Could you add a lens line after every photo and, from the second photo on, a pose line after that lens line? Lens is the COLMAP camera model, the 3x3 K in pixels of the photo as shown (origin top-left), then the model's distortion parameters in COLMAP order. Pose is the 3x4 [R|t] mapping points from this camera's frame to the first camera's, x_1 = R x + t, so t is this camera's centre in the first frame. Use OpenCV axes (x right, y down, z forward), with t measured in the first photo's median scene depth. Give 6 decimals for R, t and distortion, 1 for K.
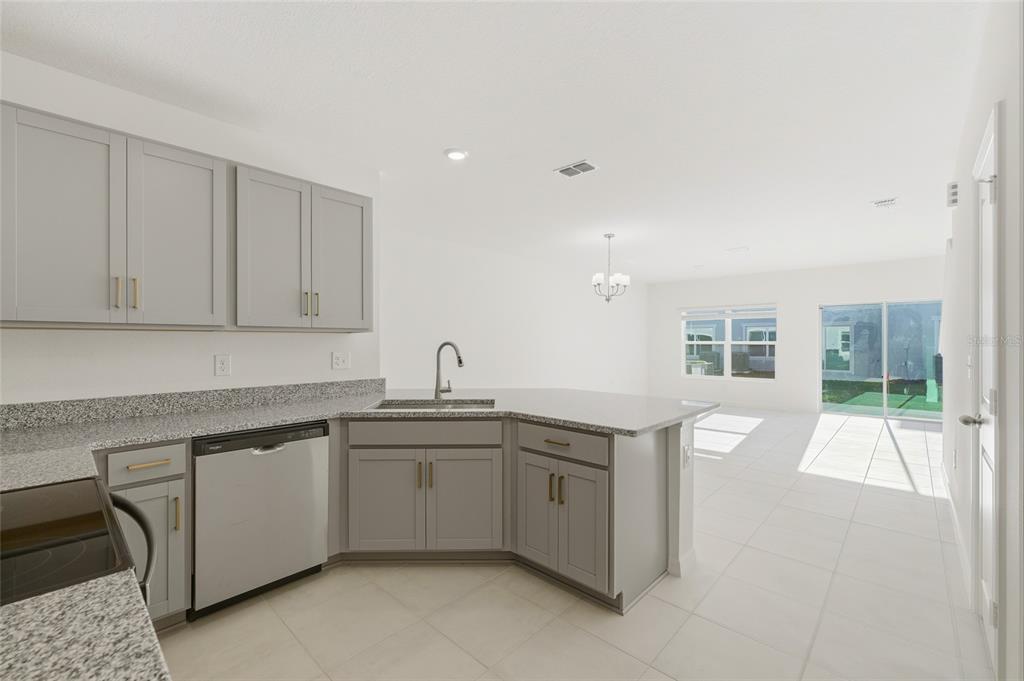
lens RADIAL K [[429.5, 0, 512.0], [0, 429.5, 340.5], [0, 0, 1]] dist [-0.000990, -0.000085]
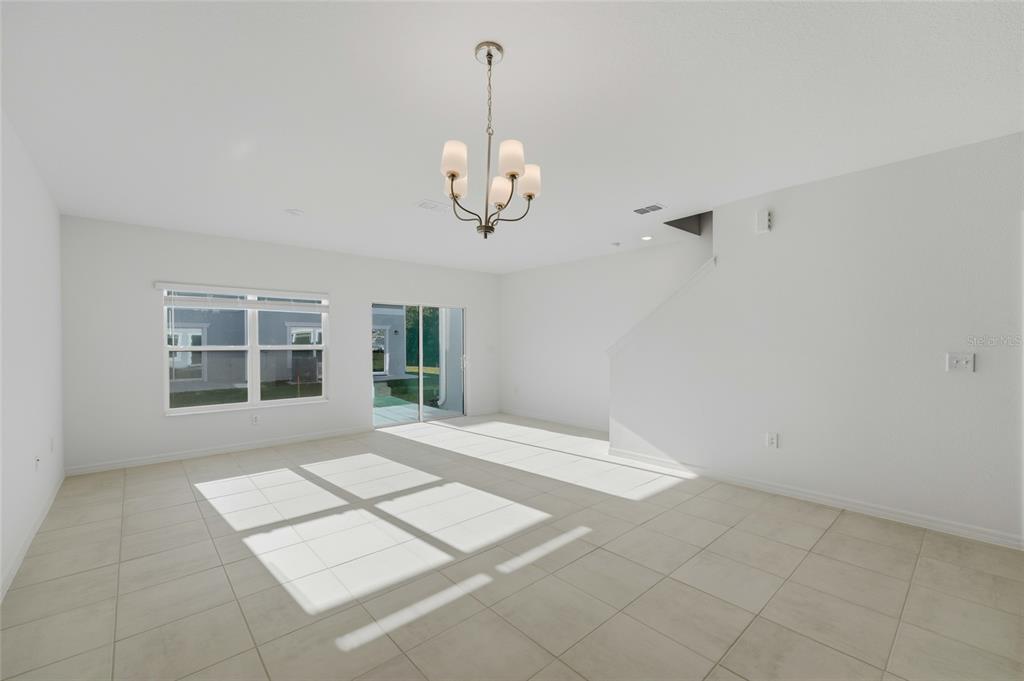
lens RADIAL K [[421.8, 0, 514.7], [0, 421.8, 343.1], [0, 0, 1]] dist [0.001189, -0.000120]
pose [[0.082542, -0.000745, 0.996587, -0.081023], [0.006404, 0.999979, 0.000217, 0.001227], [-0.996567, 0.006364, 0.082545, 0.569568]]
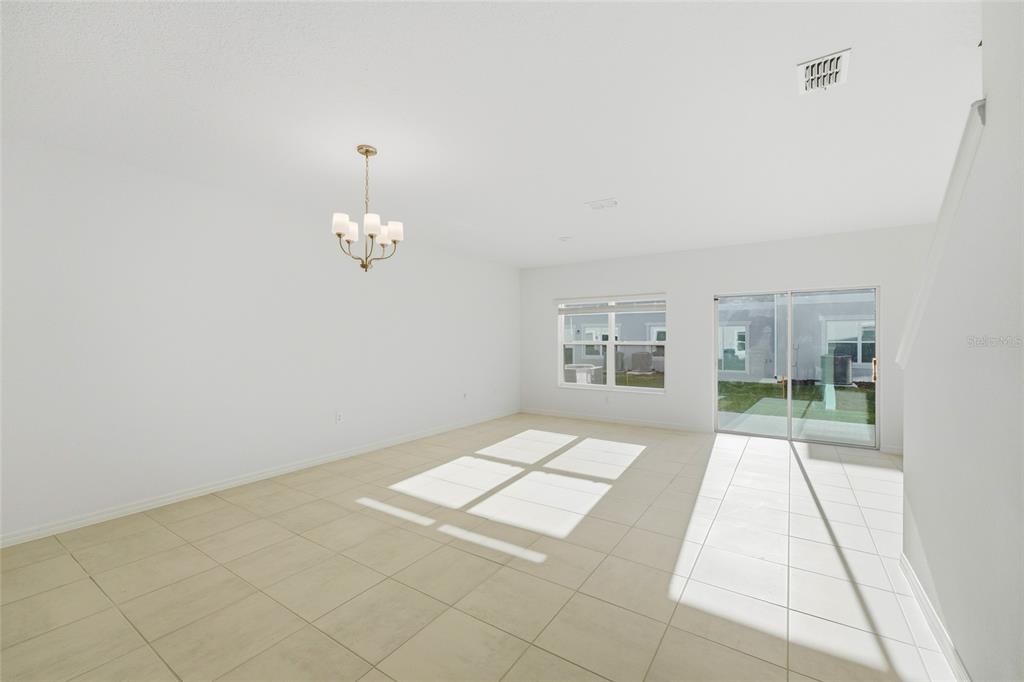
lens RADIAL K [[421.8, 0, 514.7], [0, 421.8, 343.6], [0, 0, 1]] dist [0.001189, -0.000120]
pose [[0.985516, -0.000546, 0.169583, 0.193852], [-0.000795, 0.999969, 0.007841, 0.000532], [-0.169582, -0.007862, 0.985485, 0.259853]]
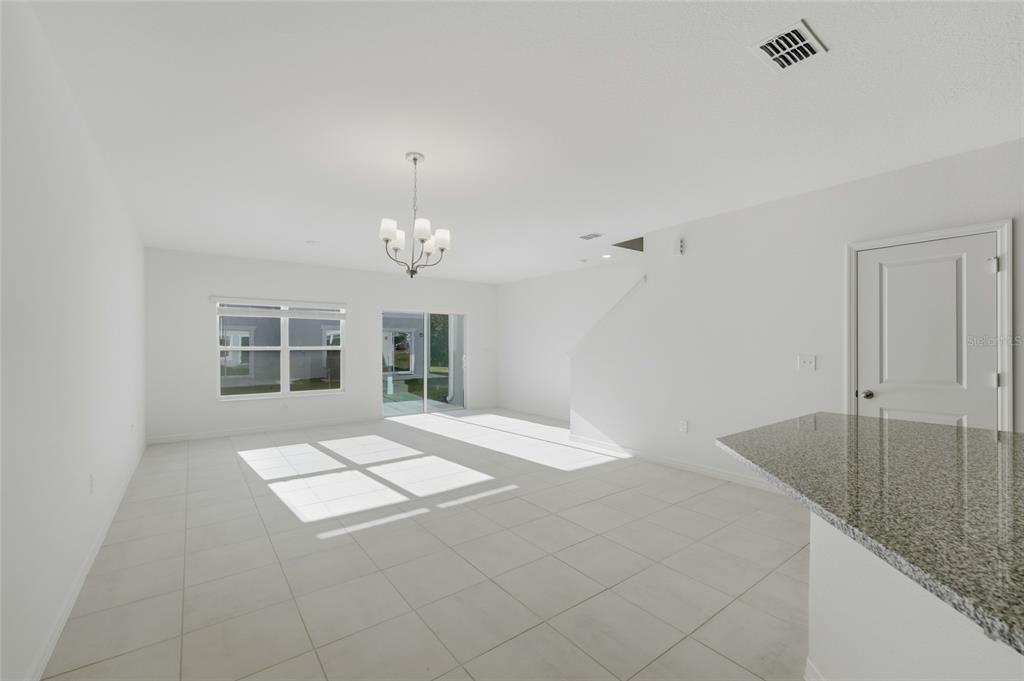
lens RADIAL K [[421.8, 0, 514.7], [0, 421.8, 343.1], [0, 0, 1]] dist [0.001189, -0.000120]
pose [[0.162482, 0.004333, 0.986702, -0.181496], [0.002034, 0.999987, -0.004726, 0.000692], [-0.986709, 0.002775, 0.162471, 0.468542]]
